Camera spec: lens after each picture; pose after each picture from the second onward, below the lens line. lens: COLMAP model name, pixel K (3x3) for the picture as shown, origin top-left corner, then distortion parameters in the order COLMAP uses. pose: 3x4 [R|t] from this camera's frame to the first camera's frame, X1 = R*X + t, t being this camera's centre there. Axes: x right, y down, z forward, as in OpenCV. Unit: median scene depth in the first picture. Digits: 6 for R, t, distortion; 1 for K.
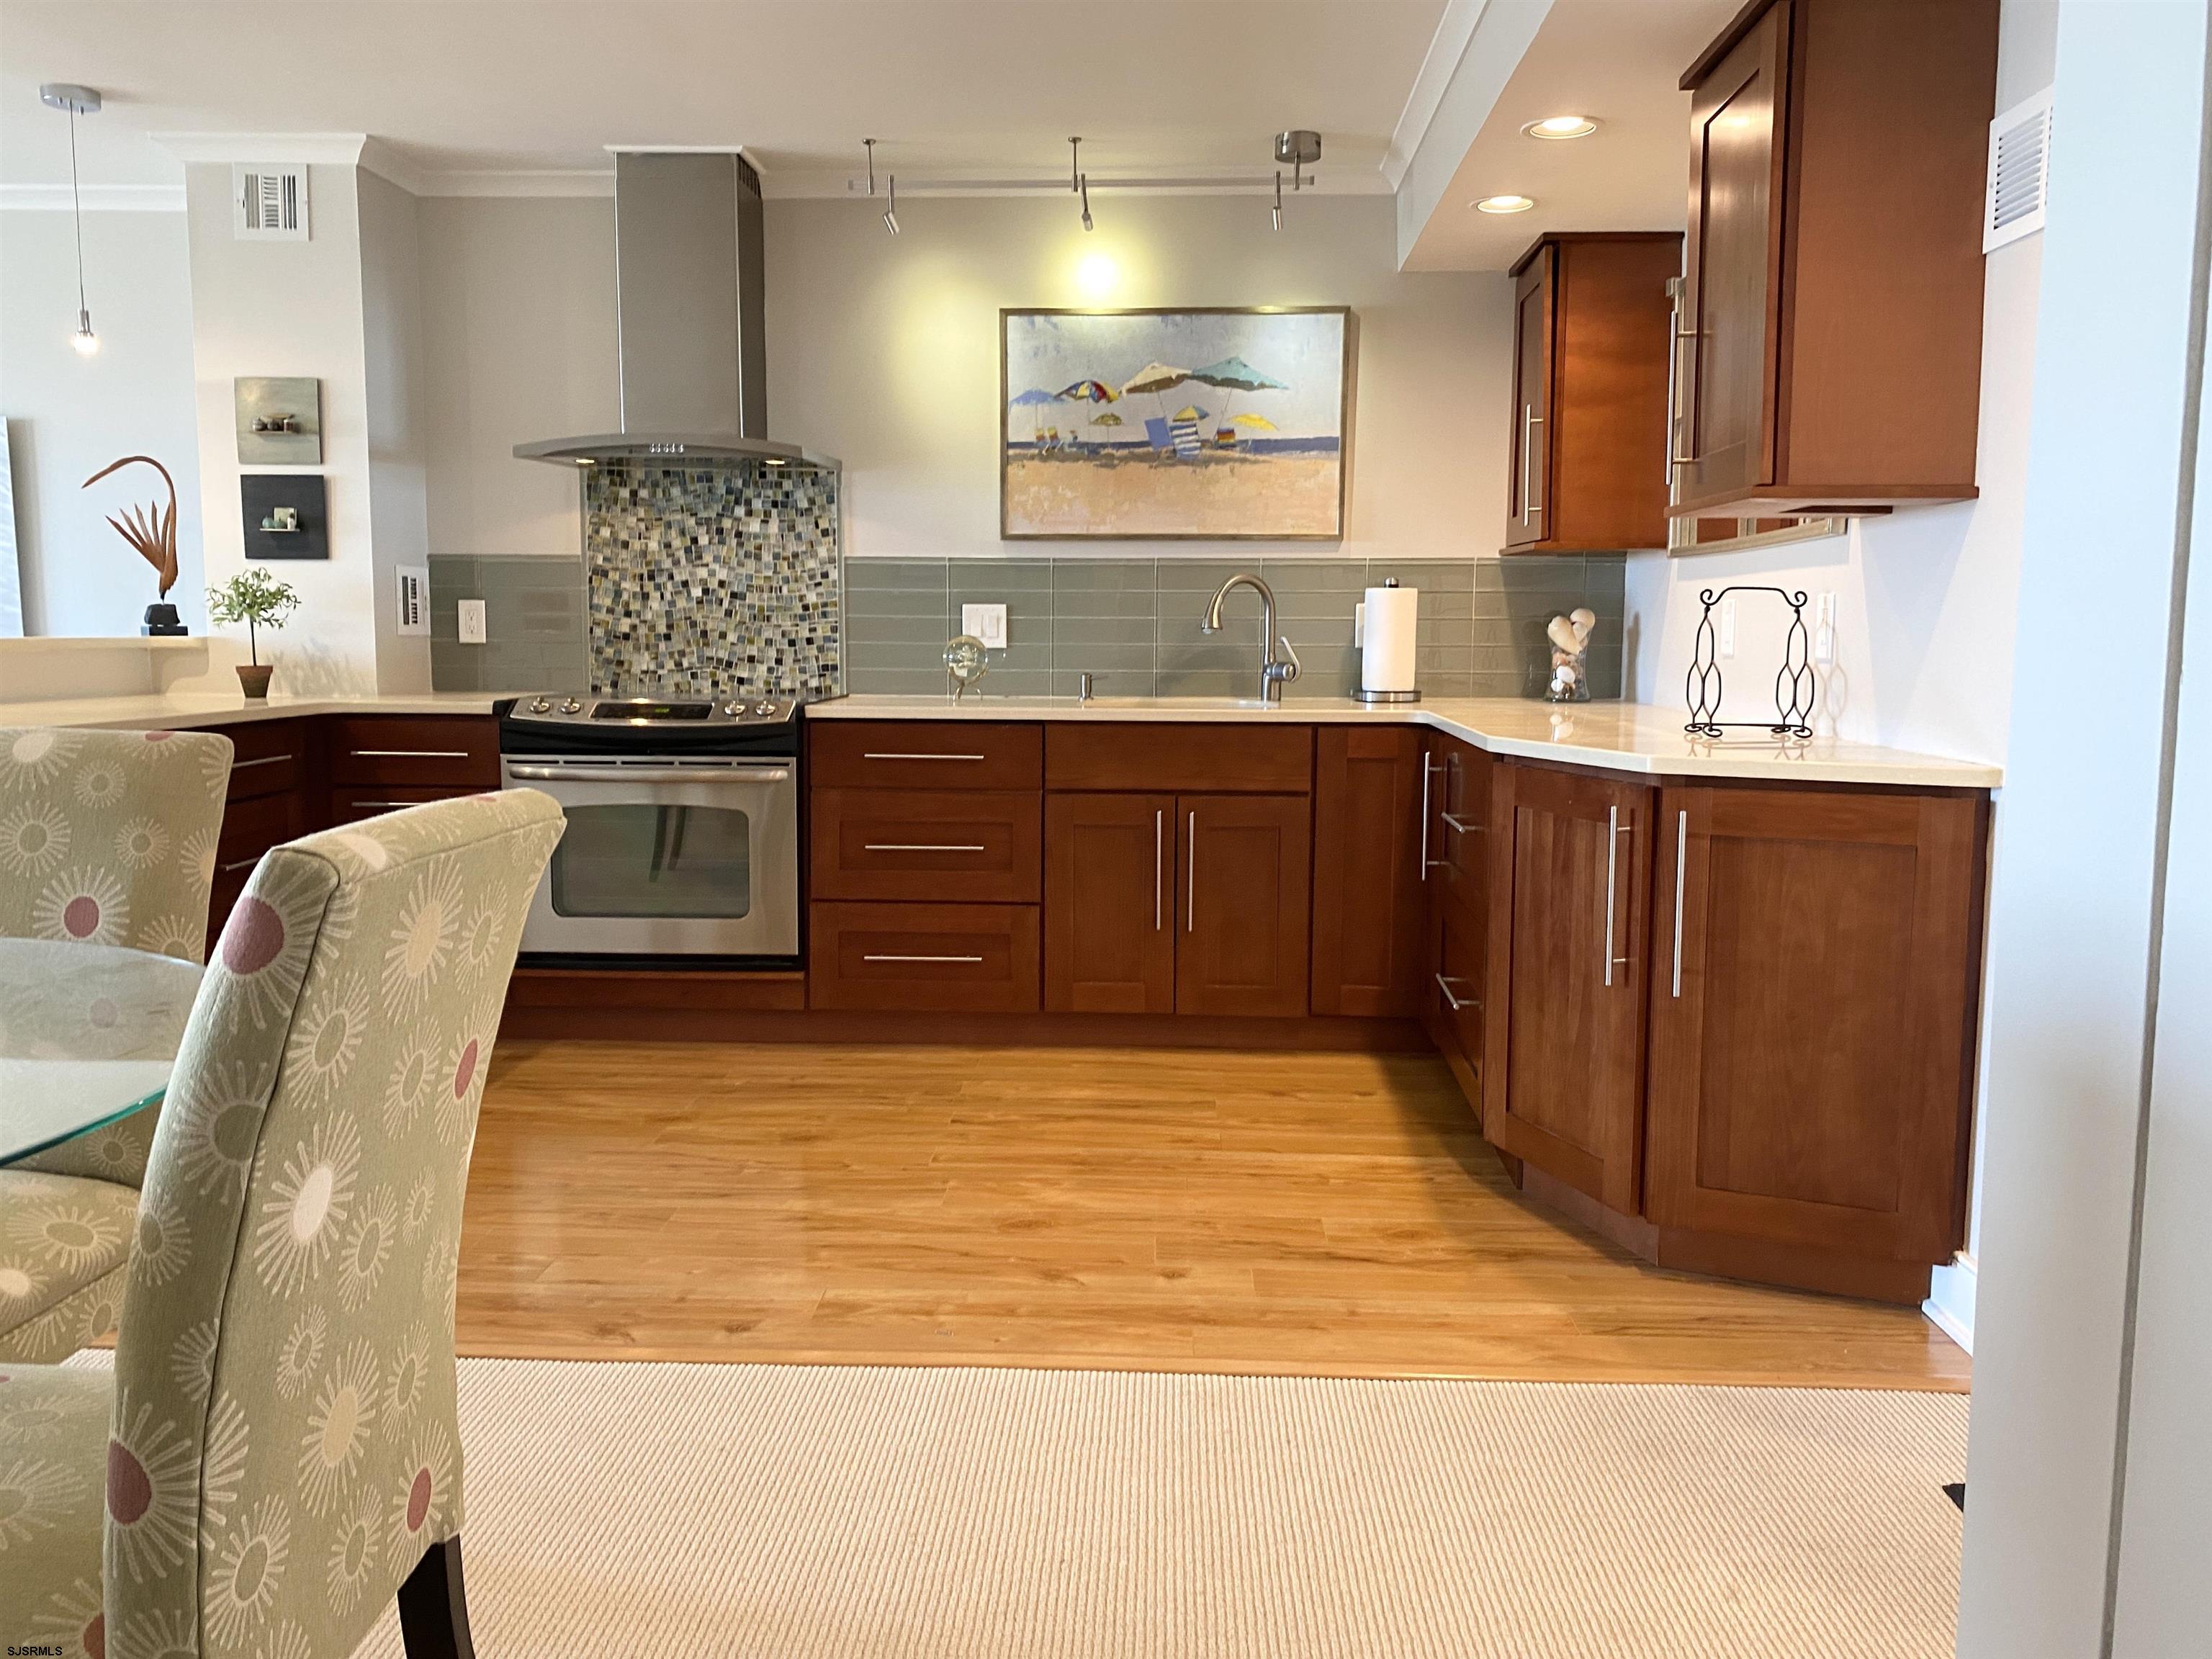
lens RADIAL K [[1661.9, 0, 1082.7], [0, 1661.9, 812.9], [0, 0, 1]] dist [0.097803, -0.219186]
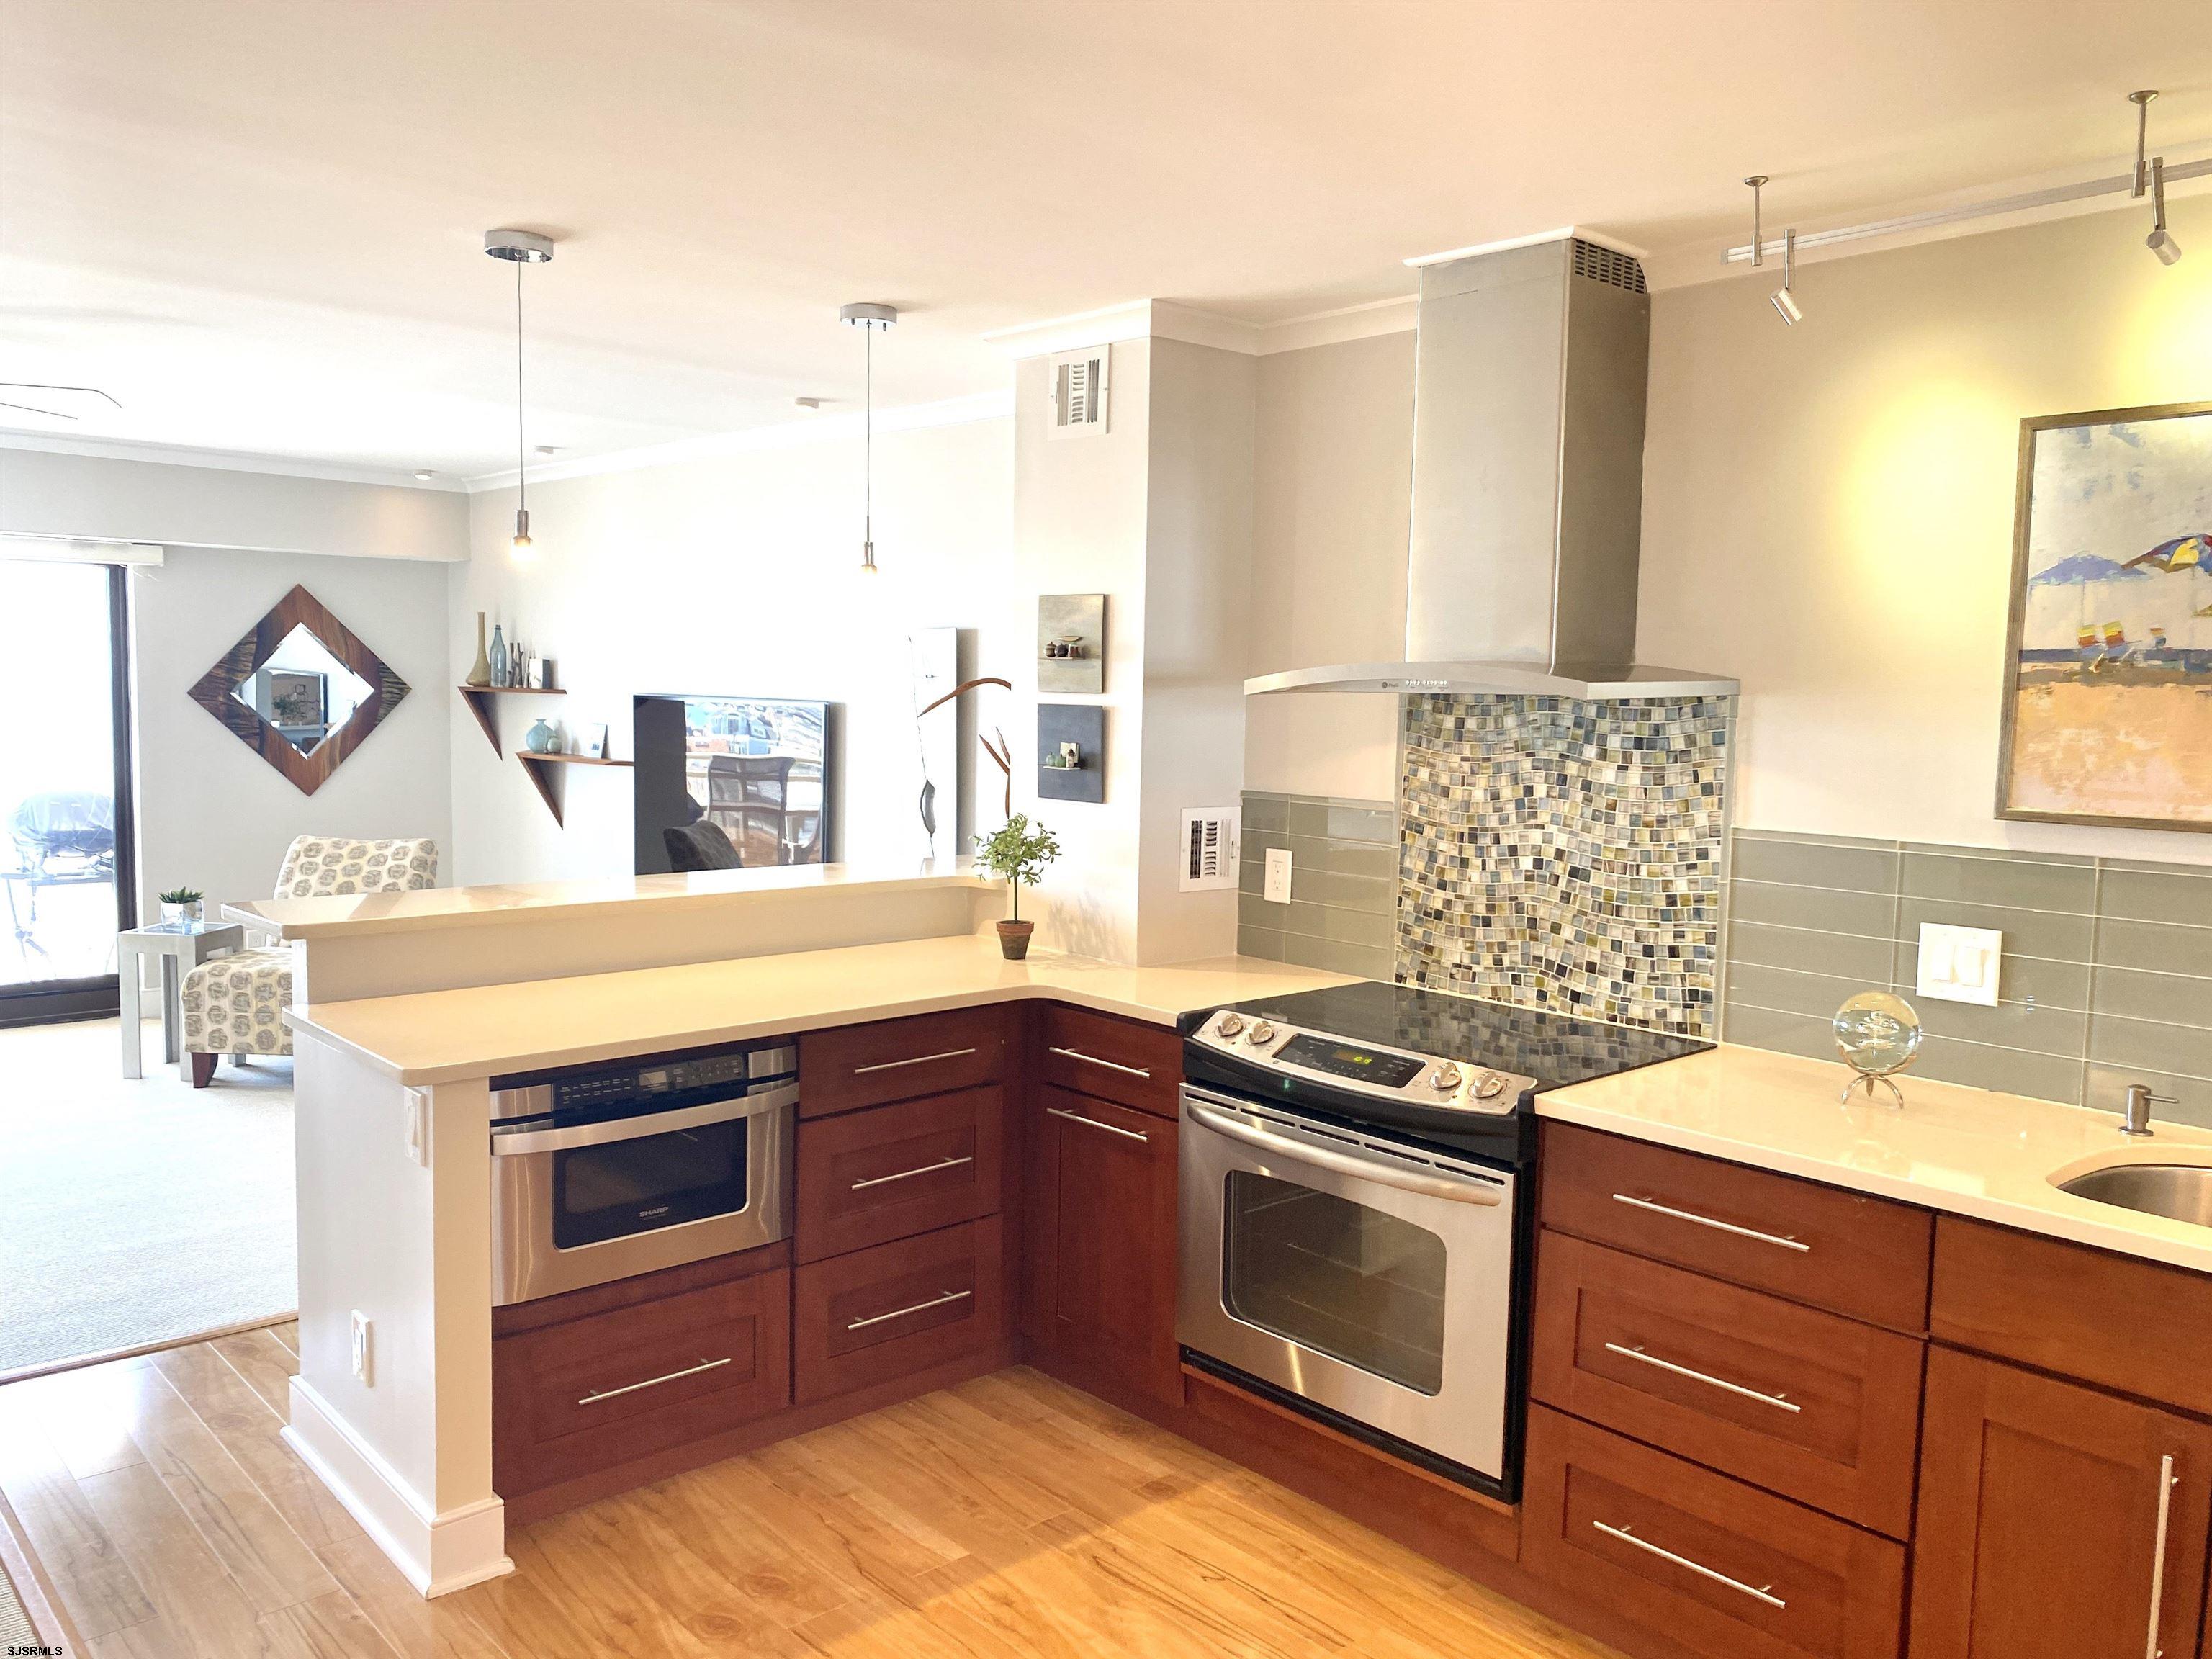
lens RADIAL K [[1660.9, 0, 1074.8], [0, 1660.9, 826.6], [0, 0, 1]] dist [0.033022, -0.063810]
pose [[0.700344, 0.067542, -0.710603, 0.135366], [-0.098239, 0.995160, -0.002232, -0.131343], [0.707013, 0.071372, 0.703590, 0.386452]]
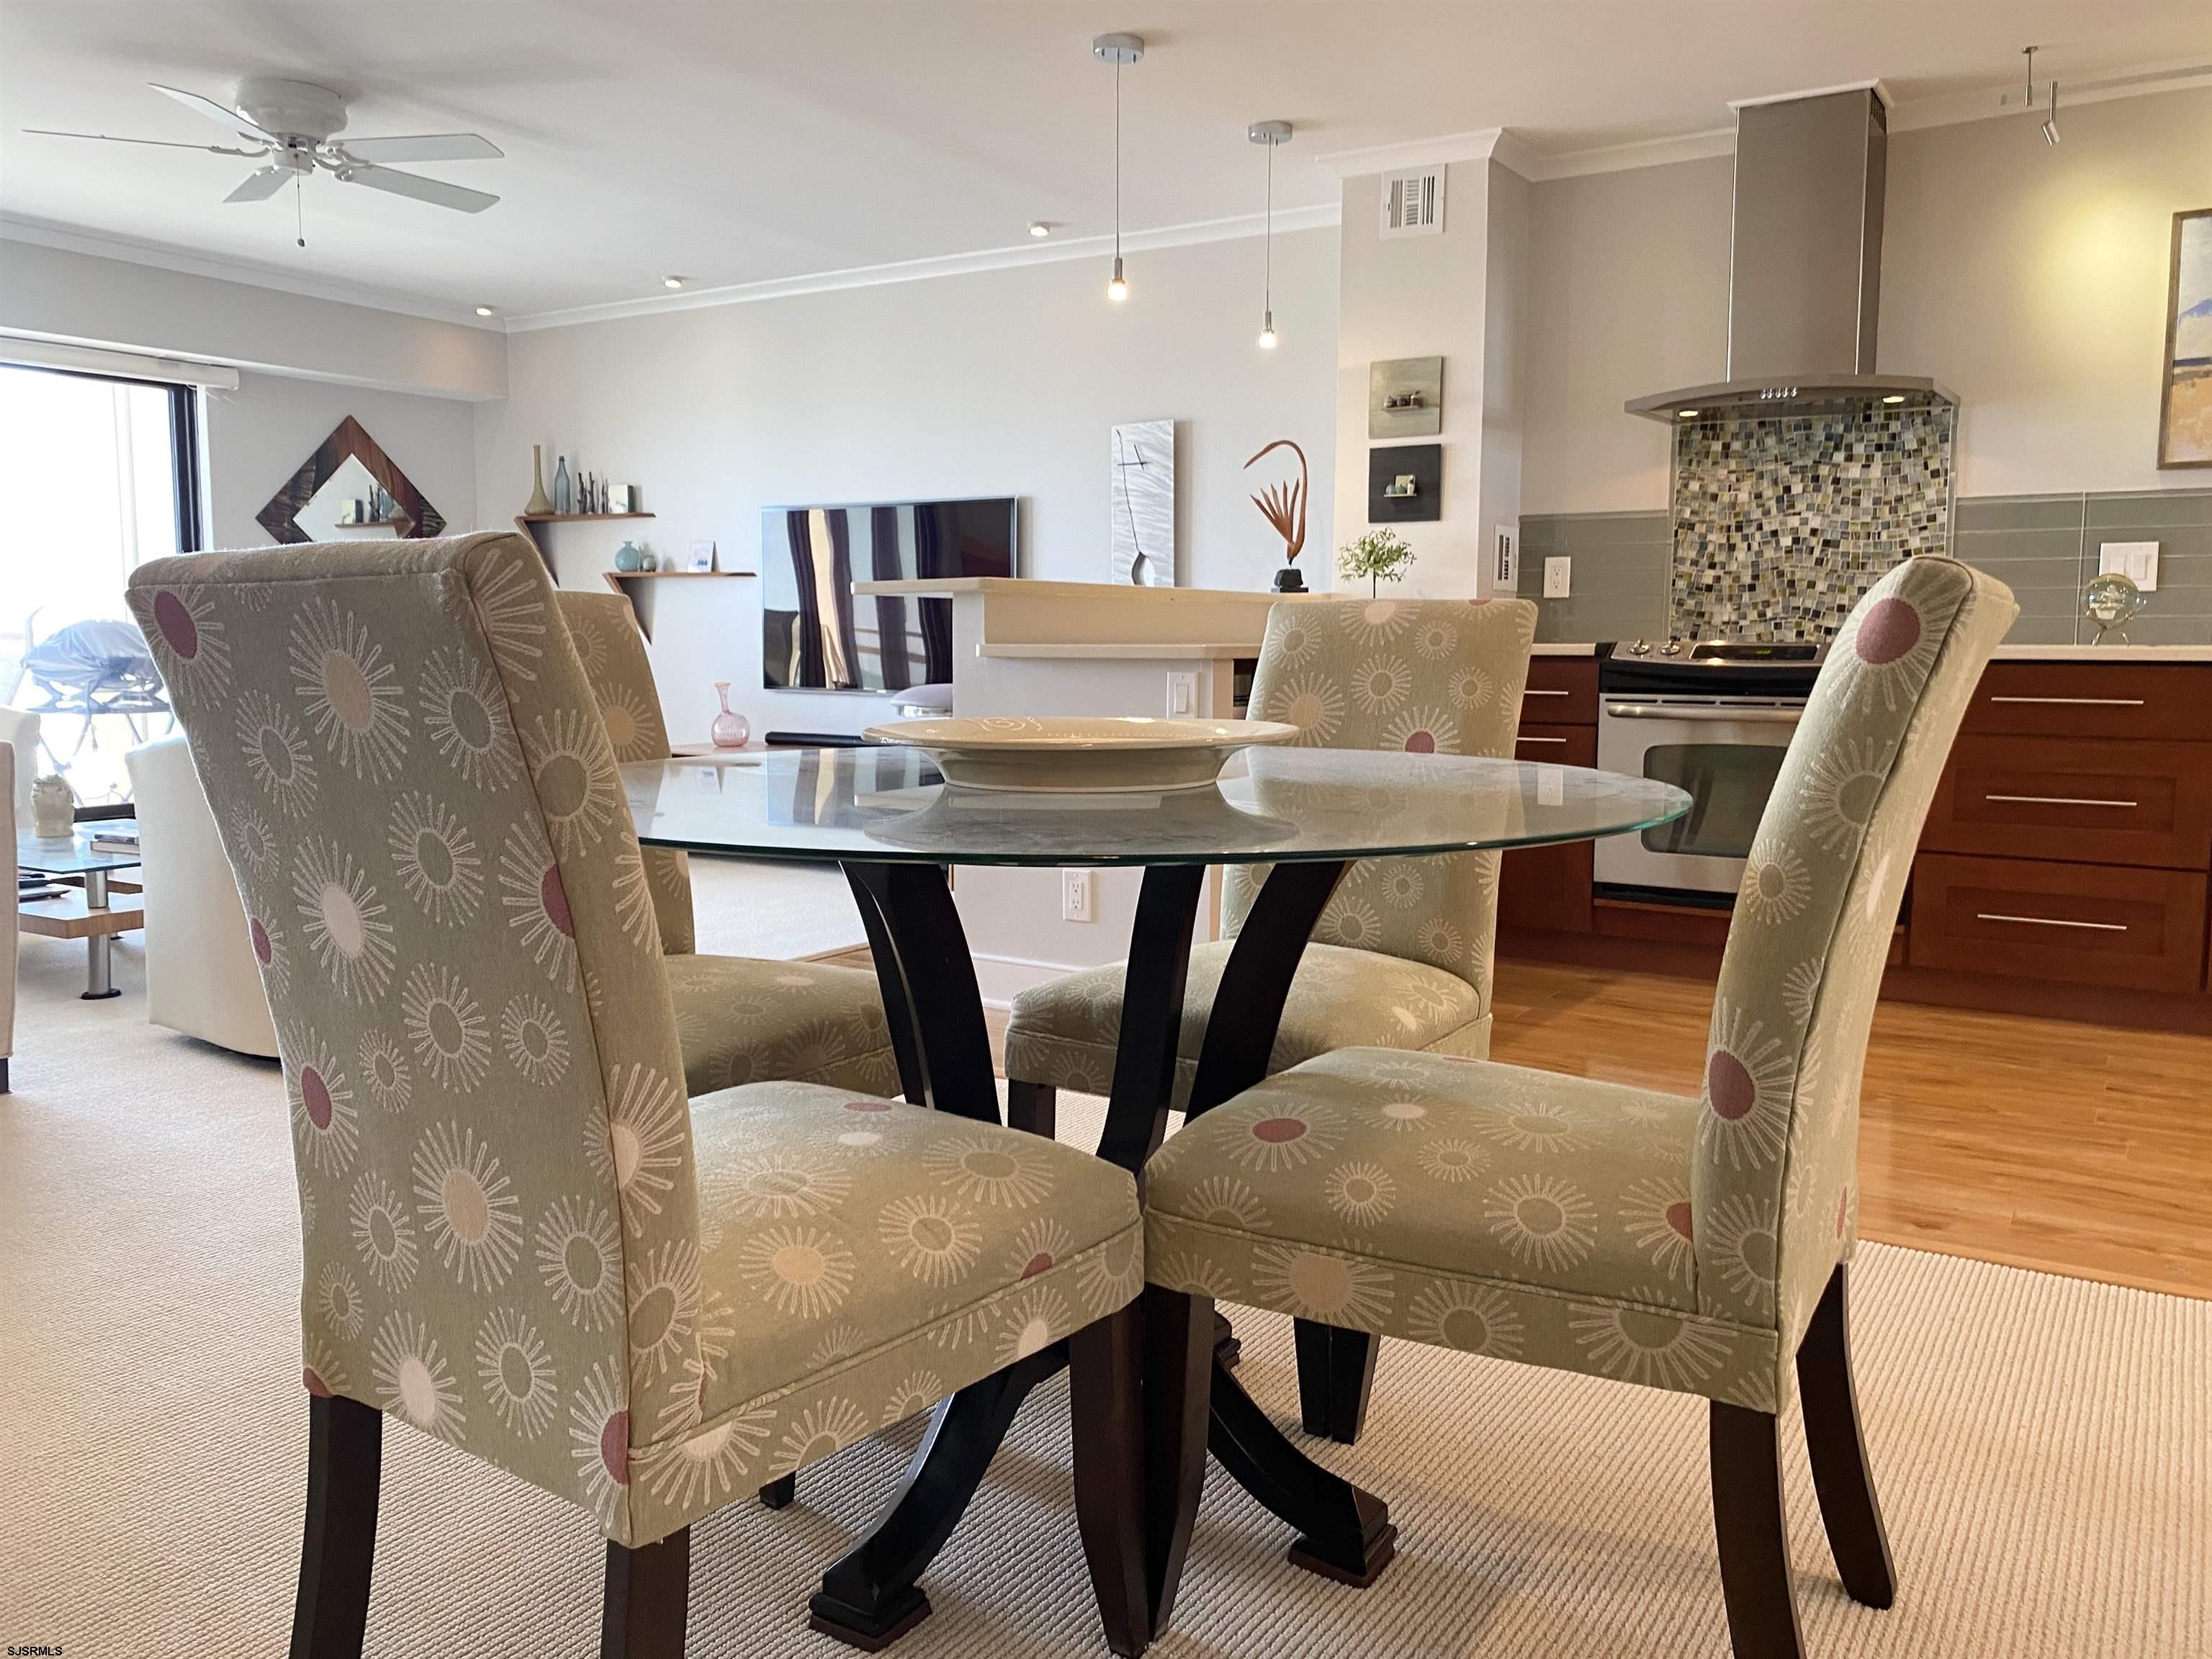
lens RADIAL K [[1686.2, 0, 1075.5], [0, 1686.2, 802.8], [0, 0, 1]] dist [-0.030909, 0.046661]
pose [[0.858190, 0.046161, -0.511253, -0.079311], [-0.054398, 0.998519, -0.001157, 0.047940], [0.510443, 0.028804, 0.859429, -0.066220]]
